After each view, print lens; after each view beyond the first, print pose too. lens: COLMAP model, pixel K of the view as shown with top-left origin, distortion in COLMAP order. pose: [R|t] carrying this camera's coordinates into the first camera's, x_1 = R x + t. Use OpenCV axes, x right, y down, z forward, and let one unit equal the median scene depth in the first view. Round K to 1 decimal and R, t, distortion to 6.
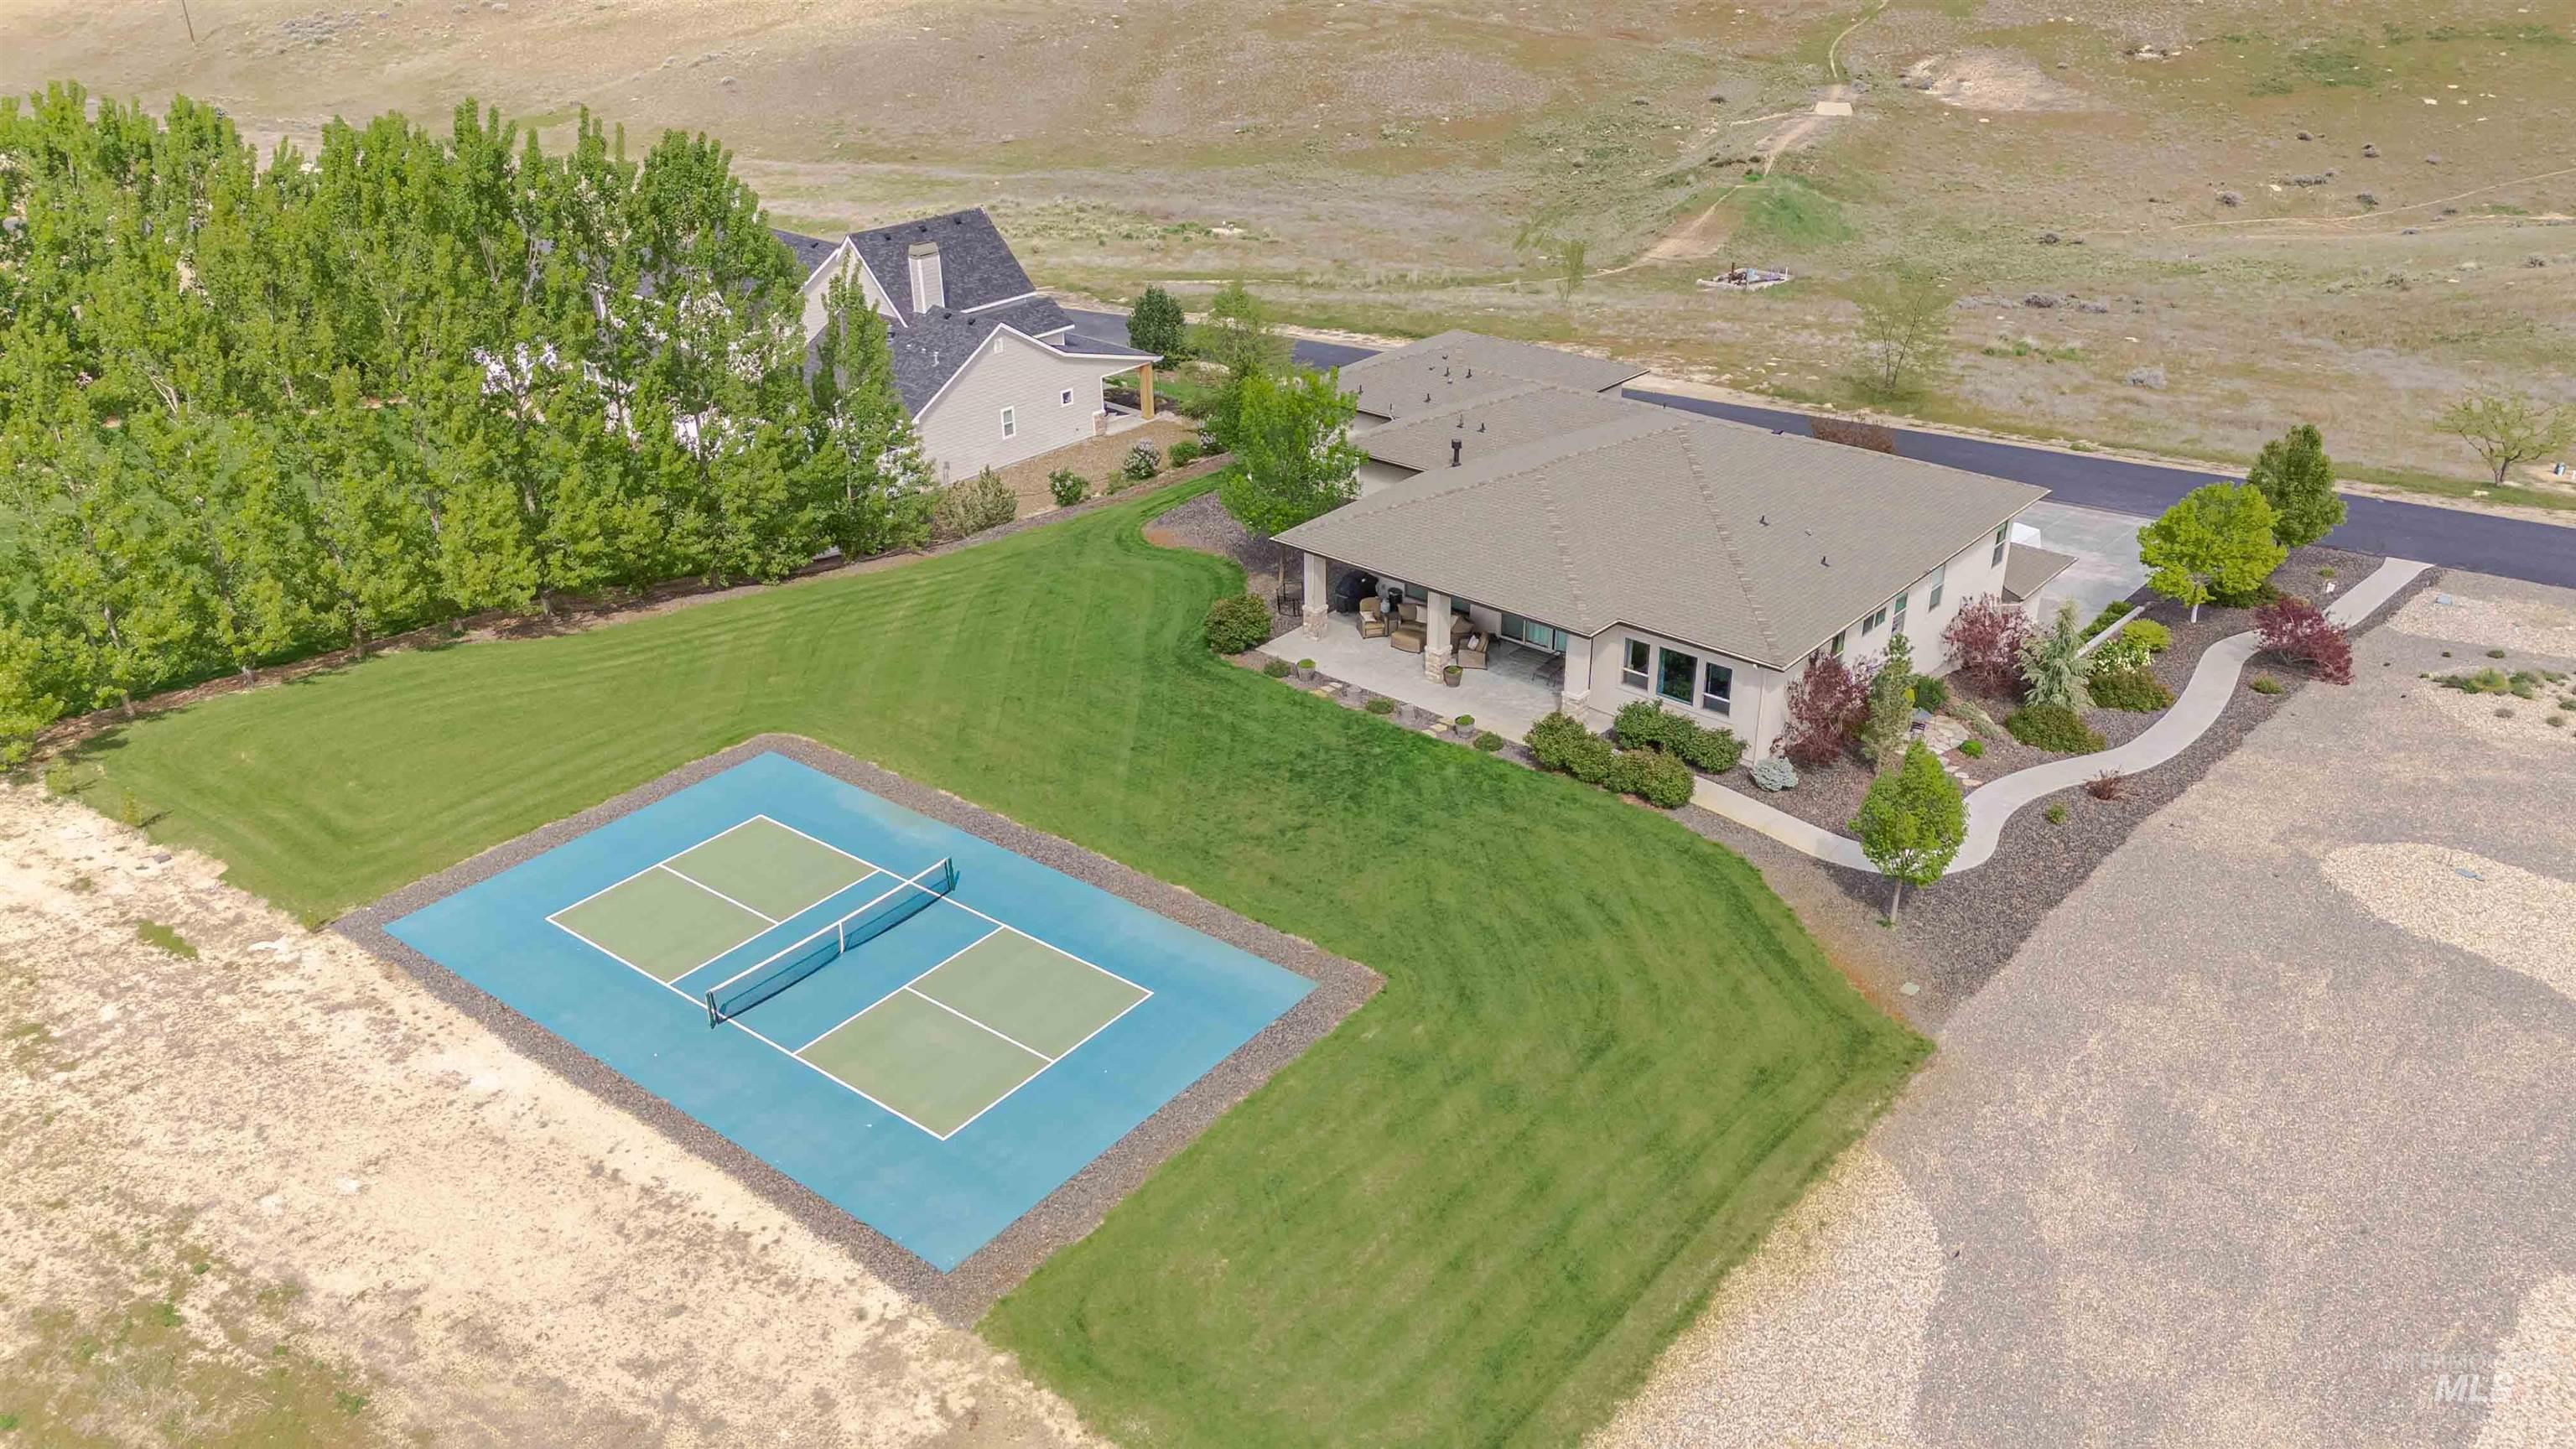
lens RADIAL K [[1880.9, 0, 1292.6], [0, 1880.9, 756.7], [0, 0, 1]] dist [0.038490, -0.009188]
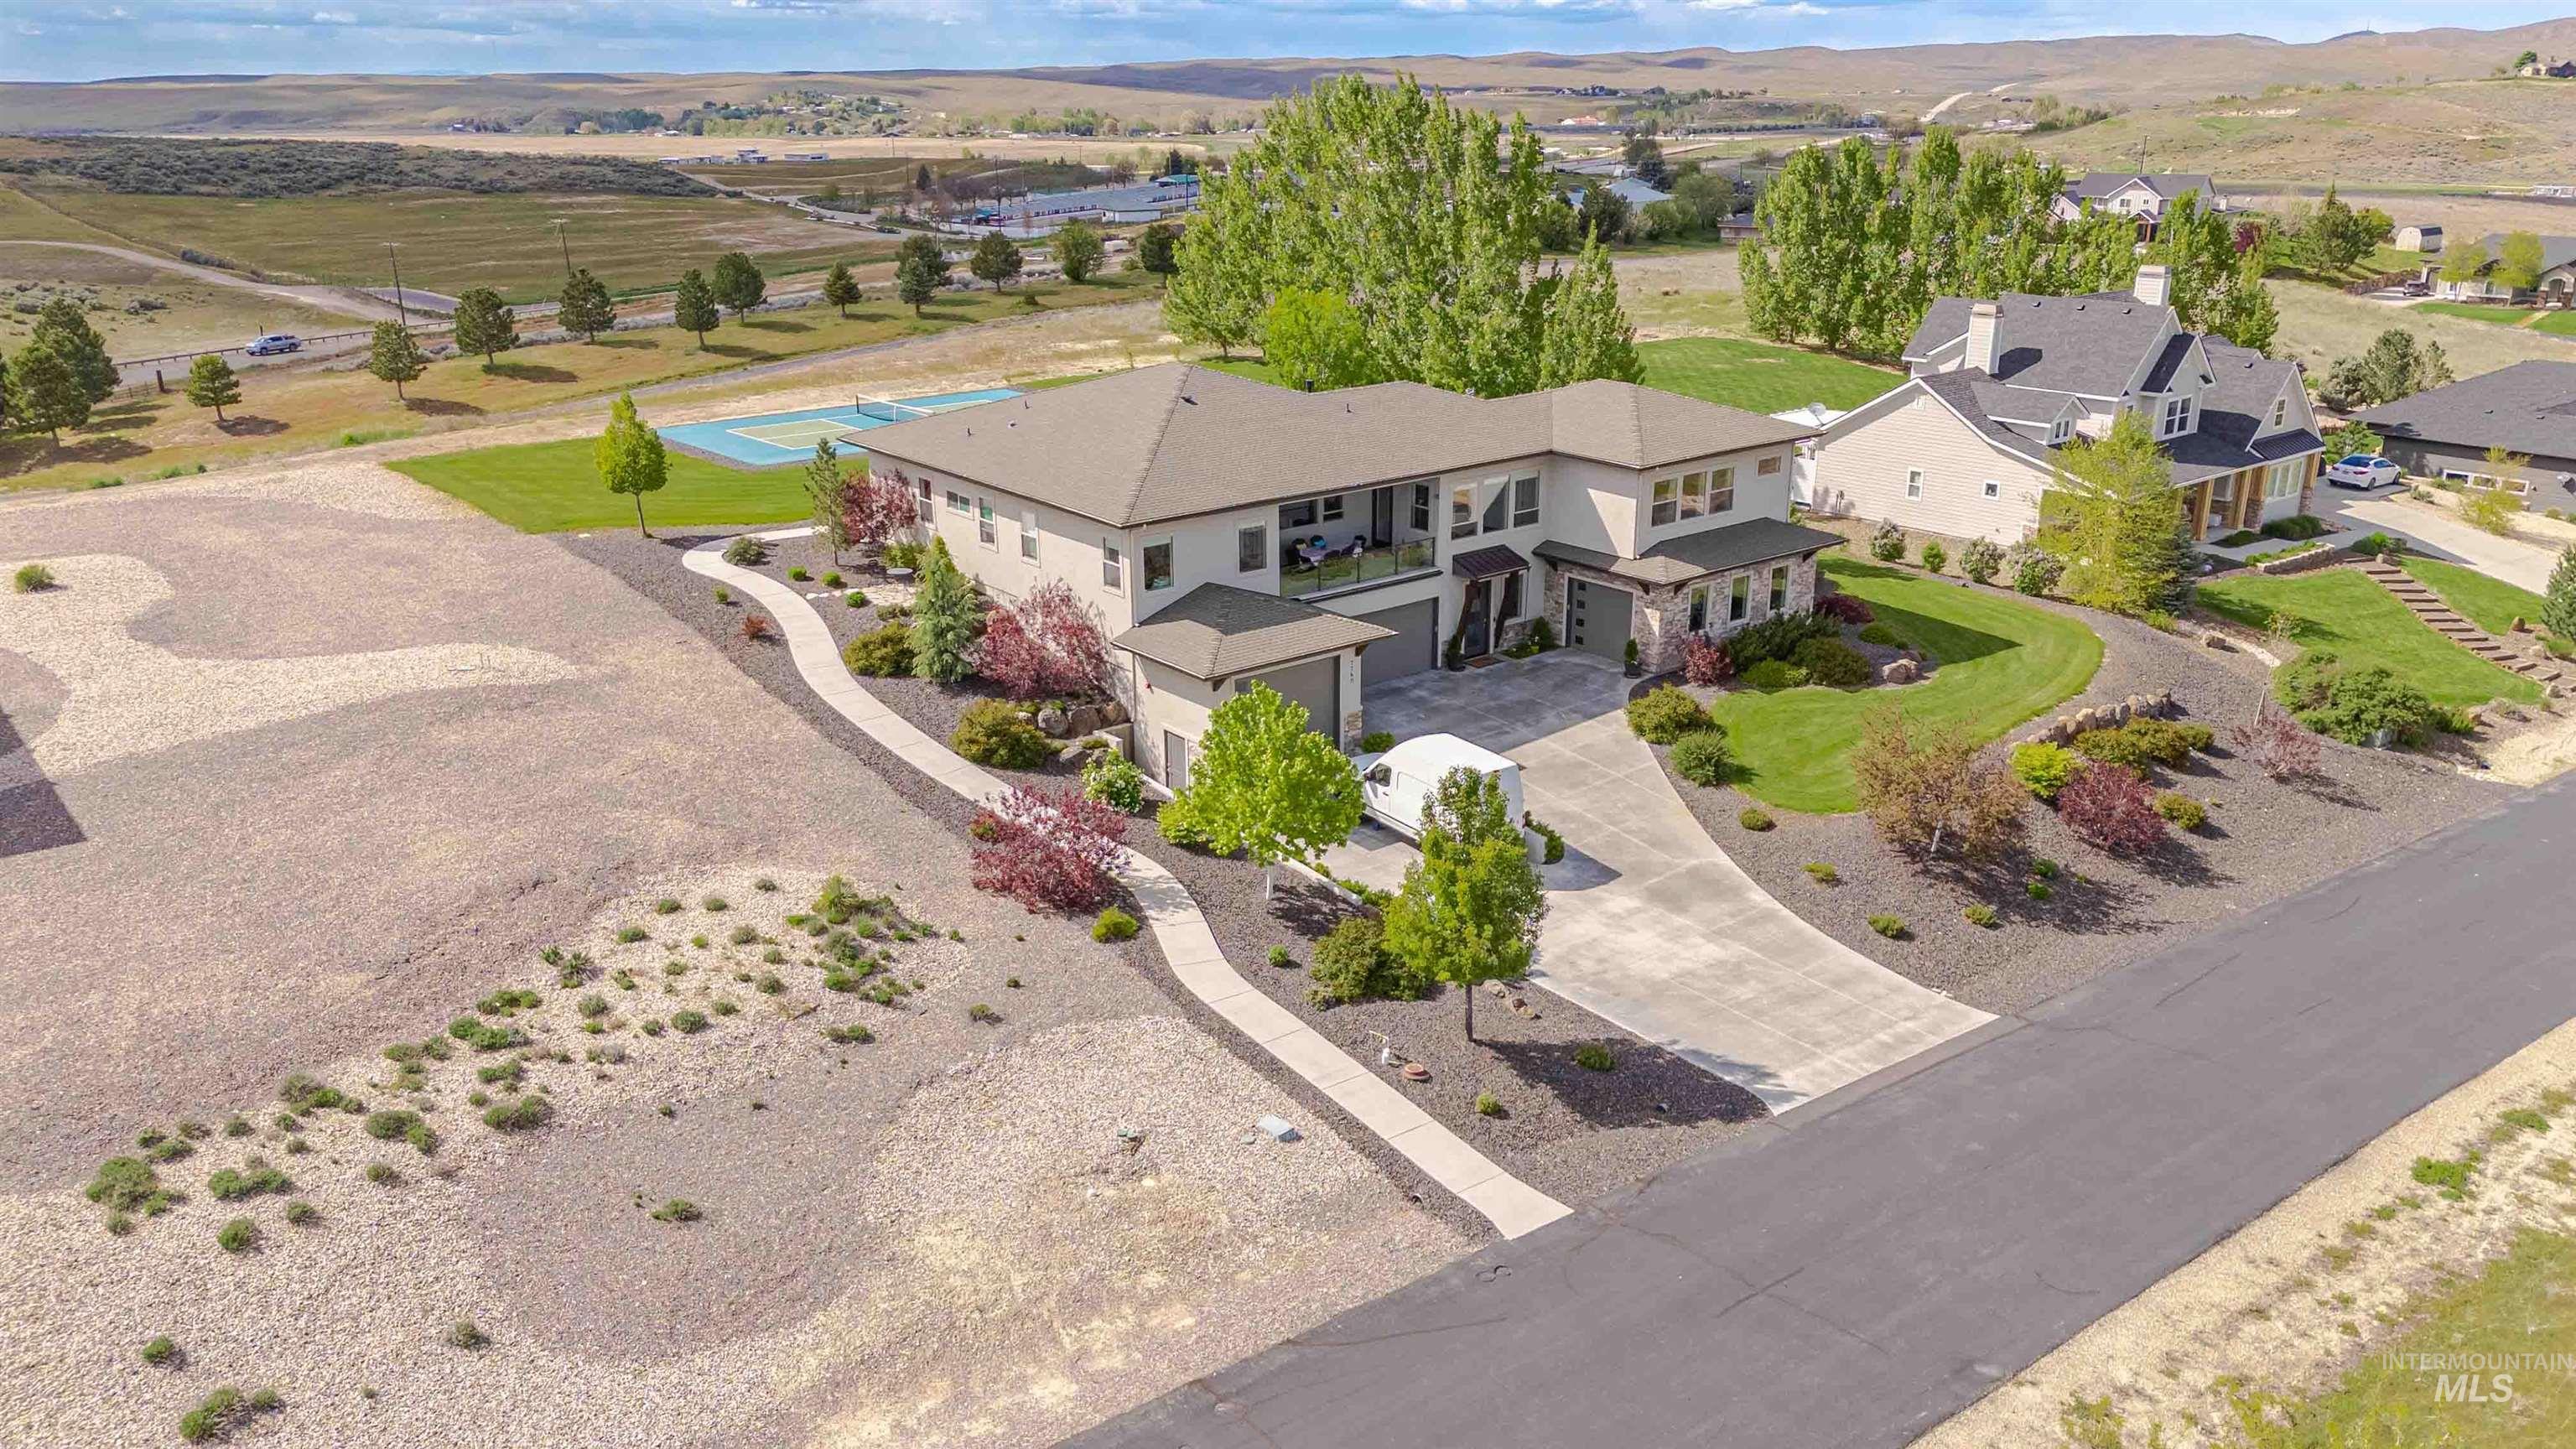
lens RADIAL K [[1880.2, 0, 1289.2], [0, 1880.2, 797.9], [0, 0, 1]] dist [0.070162, -0.061867]
pose [[-0.178046, 0.356312, -0.917246, 1.607166], [-0.461308, 0.793141, 0.397647, -0.551859], [0.869192, 0.493933, 0.023154, 1.458744]]
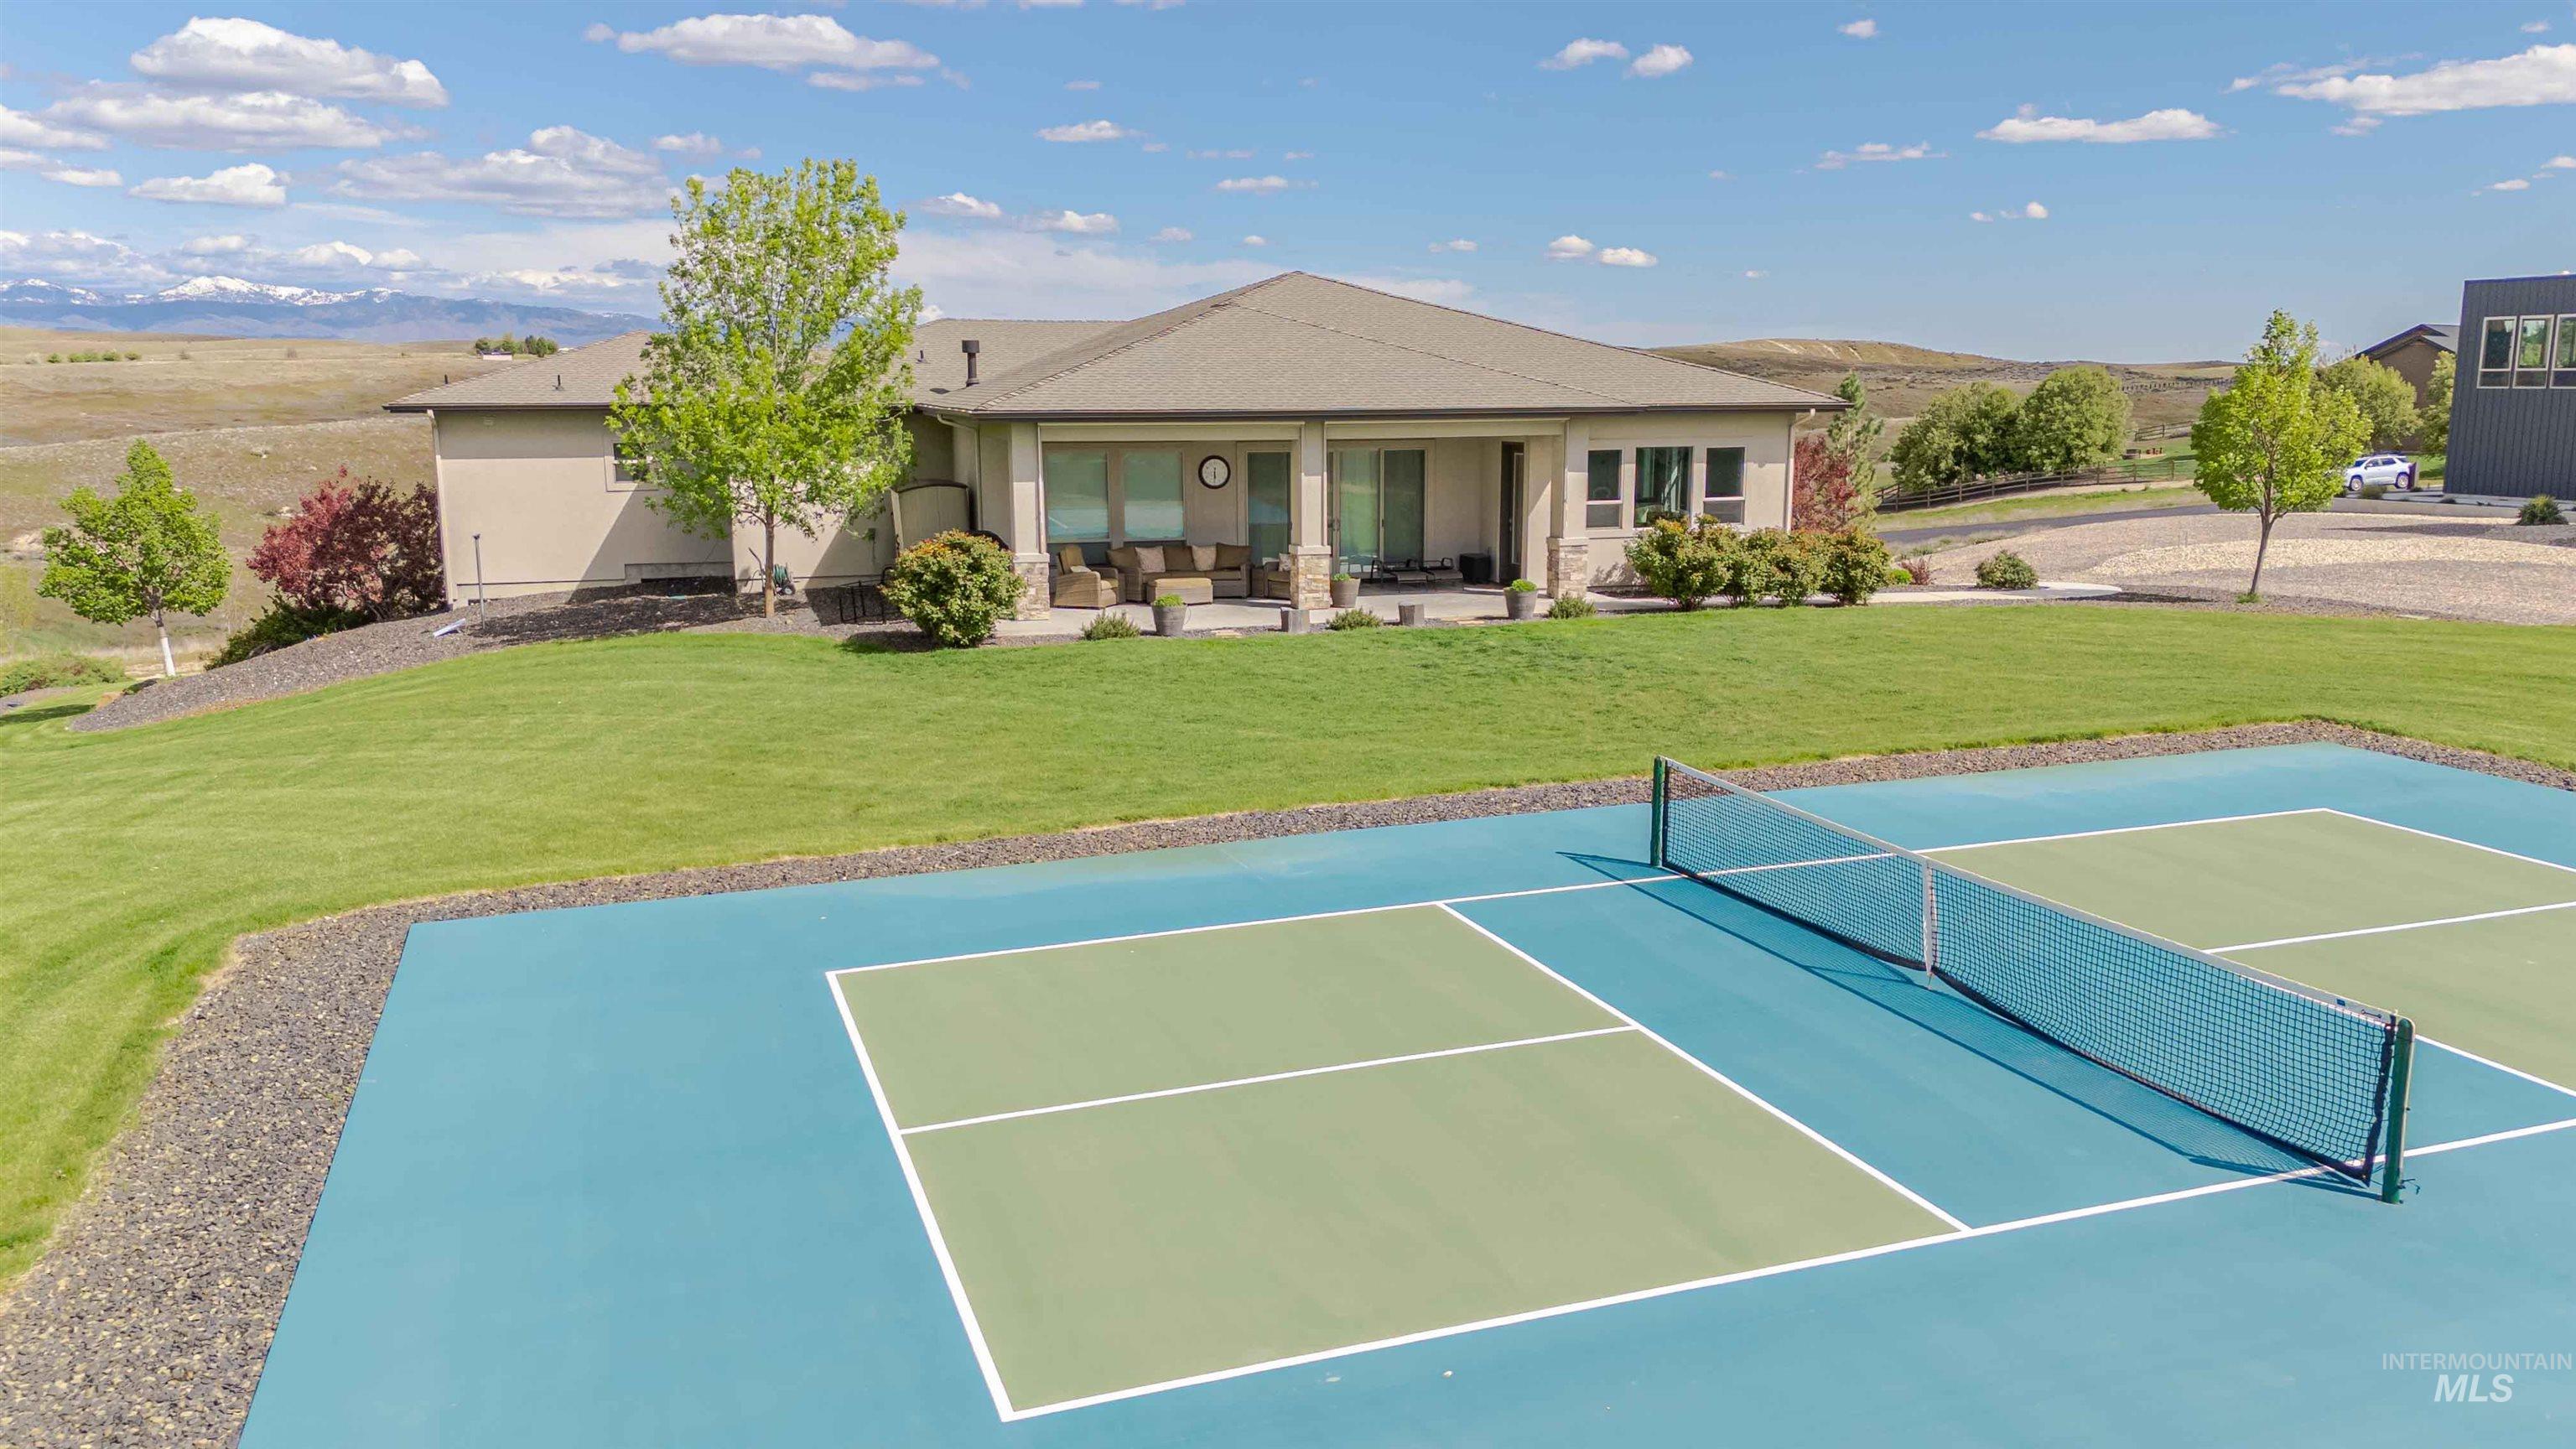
lens RADIAL K [[1890.8, 0, 1288.0], [0, 1890.8, 724.5], [0, 0, 1]] dist [0.075673, -0.062429]
pose [[0.527123, -0.138496, 0.838427, -0.511488], [0.395180, 0.913407, -0.097570, 0.055243], [-0.752312, 0.382761, 0.536209, 0.870151]]
